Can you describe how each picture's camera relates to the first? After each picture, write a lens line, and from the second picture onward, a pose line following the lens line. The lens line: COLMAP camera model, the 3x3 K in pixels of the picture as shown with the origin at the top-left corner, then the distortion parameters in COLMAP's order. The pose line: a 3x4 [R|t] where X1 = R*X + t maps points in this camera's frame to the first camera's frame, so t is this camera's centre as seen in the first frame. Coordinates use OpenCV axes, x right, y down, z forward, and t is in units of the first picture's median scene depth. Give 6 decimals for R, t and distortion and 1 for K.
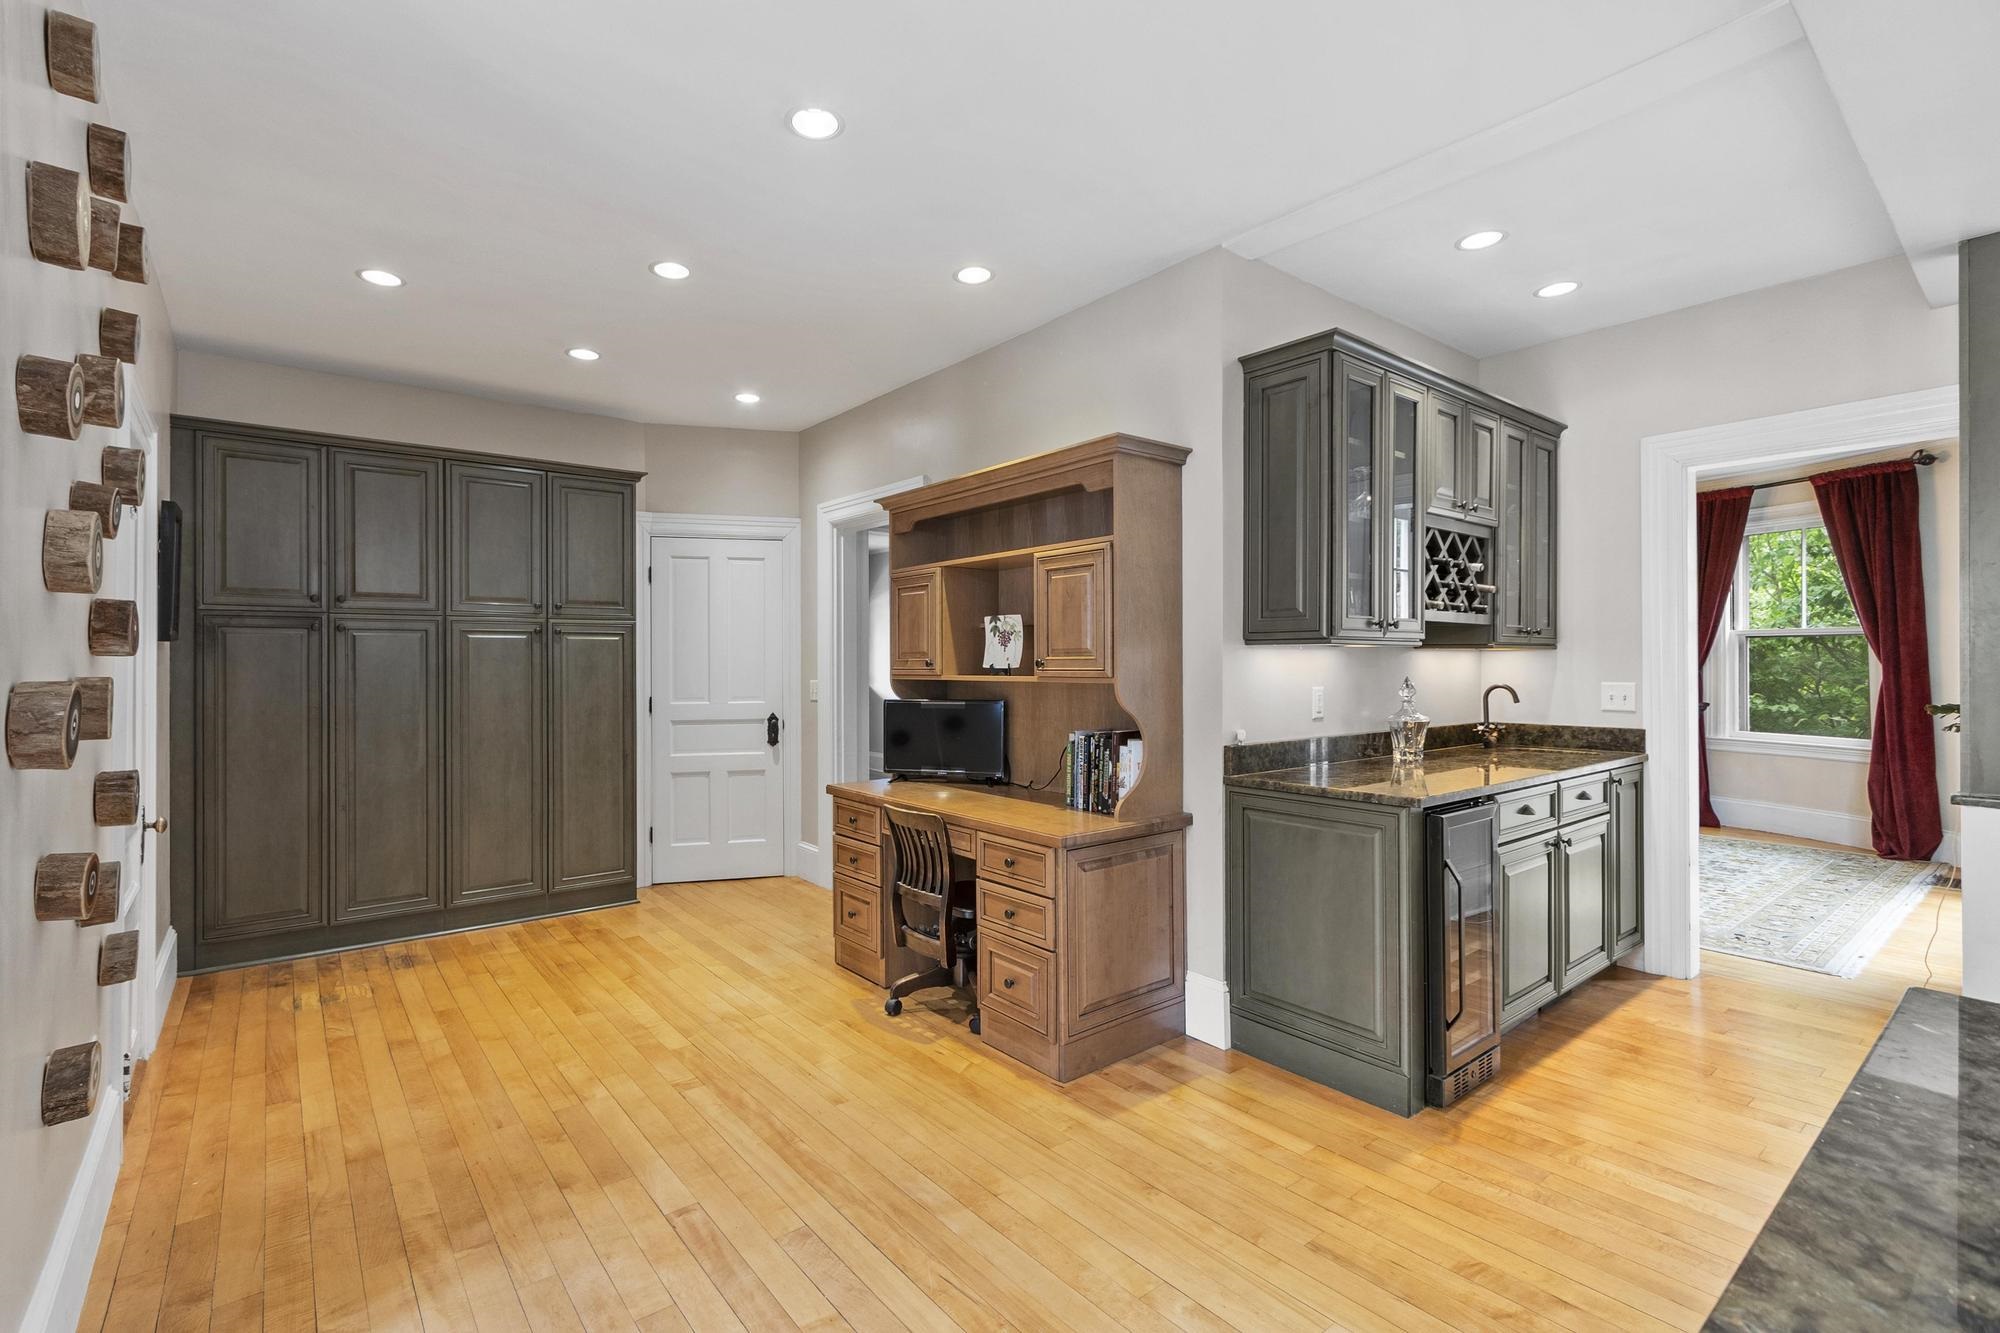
lens RADIAL K [[877.0, 0, 999.8], [0, 877.0, 660.2], [0, 0, 1]] dist [0.004627, -0.001611]
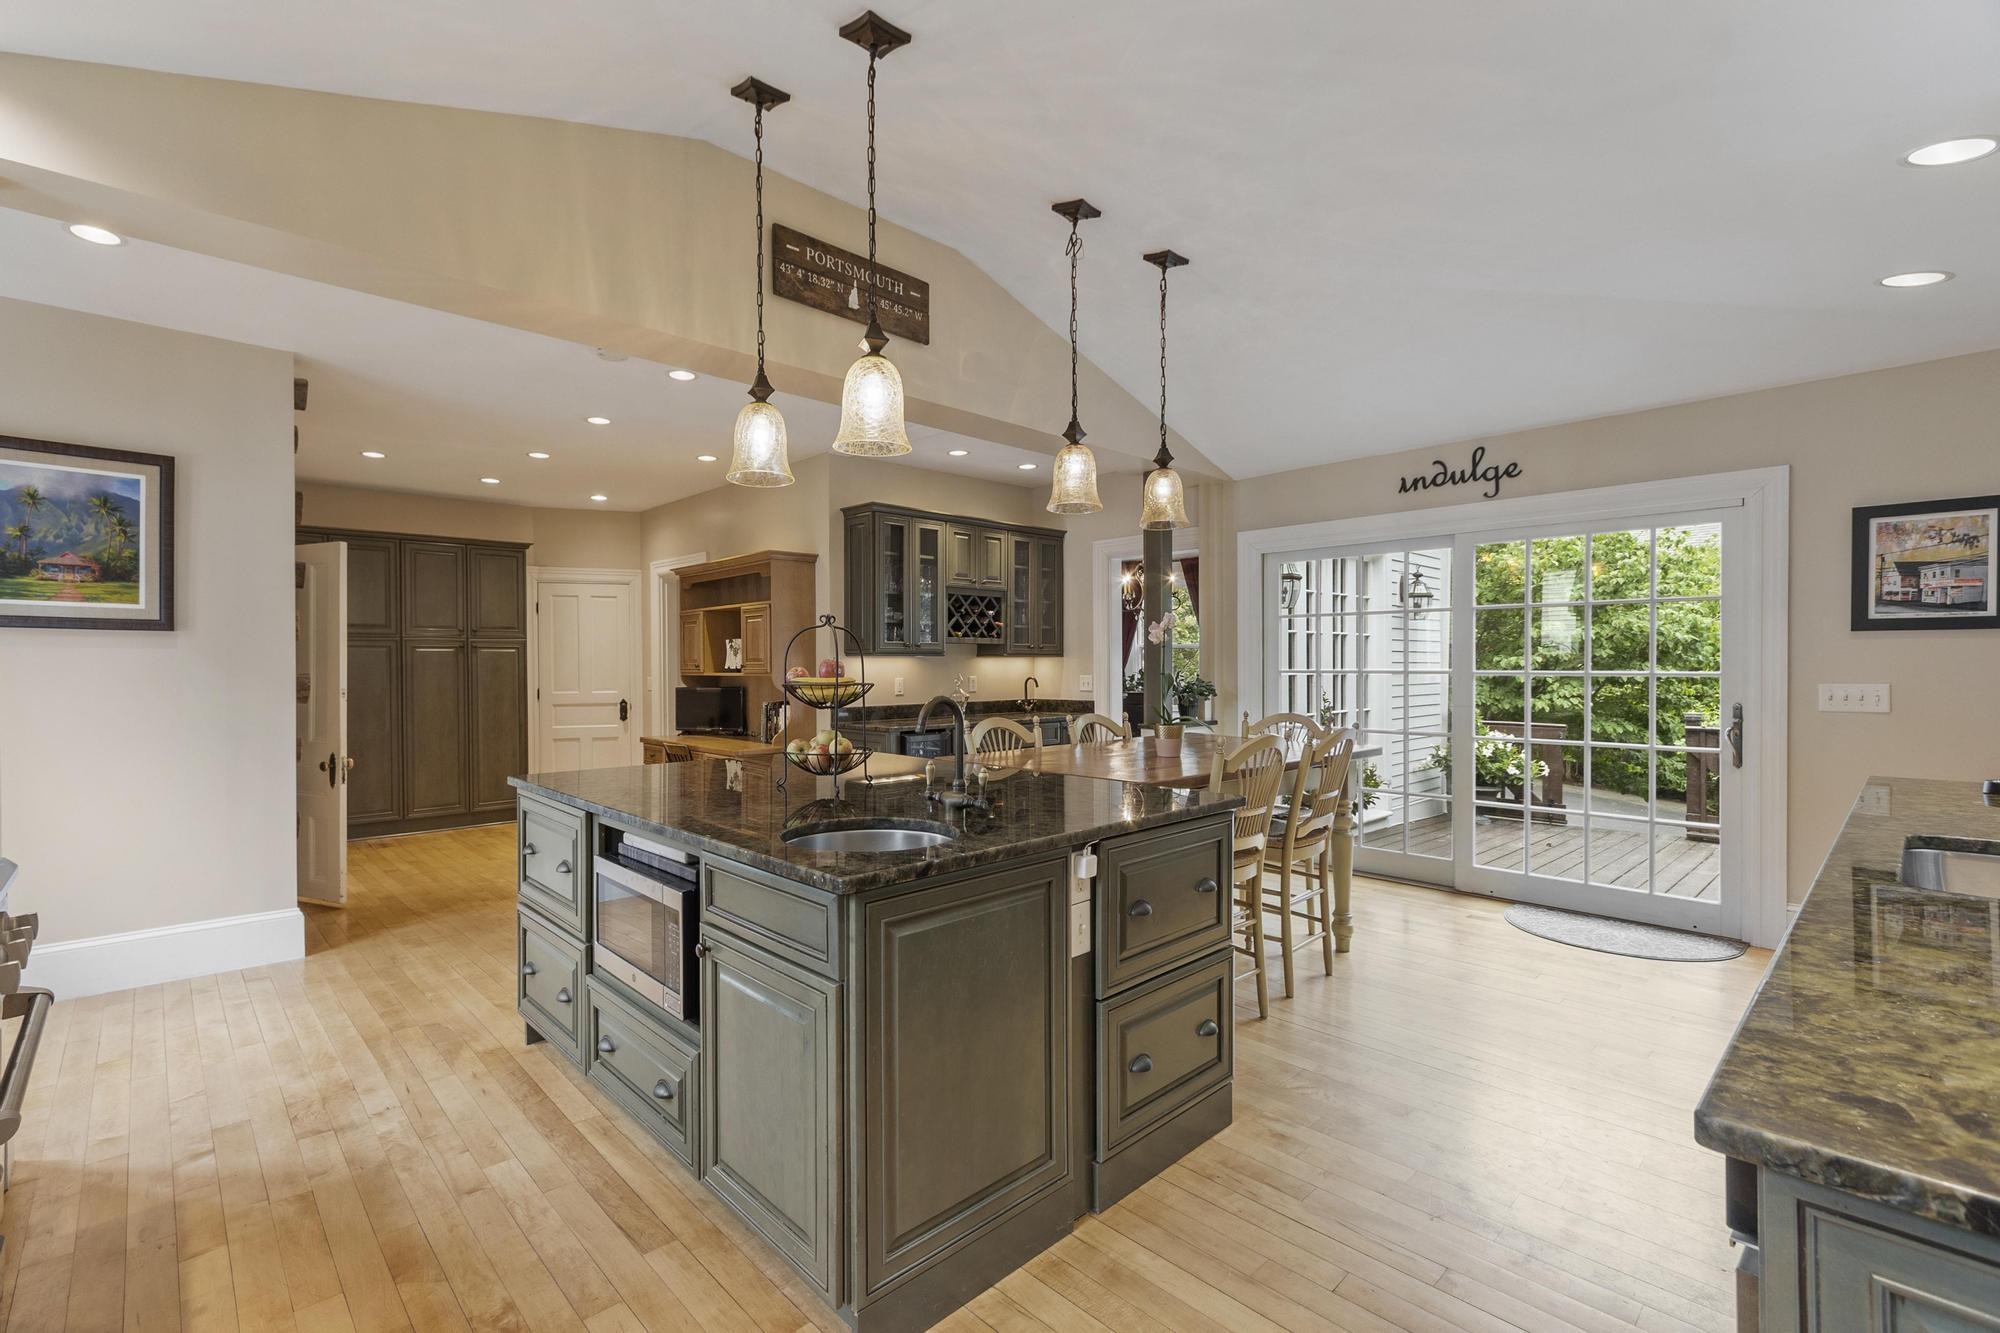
lens RADIAL K [[877.0, 0, 999.3], [0, 877.0, 670.8], [0, 0, 1]] dist [0.004627, -0.001611]
pose [[0.996755, -0.003691, 0.080407, 0.358432], [0.002881, 0.999944, 0.010191, -0.002571], [-0.080440, -0.009926, 0.996710, -0.751417]]
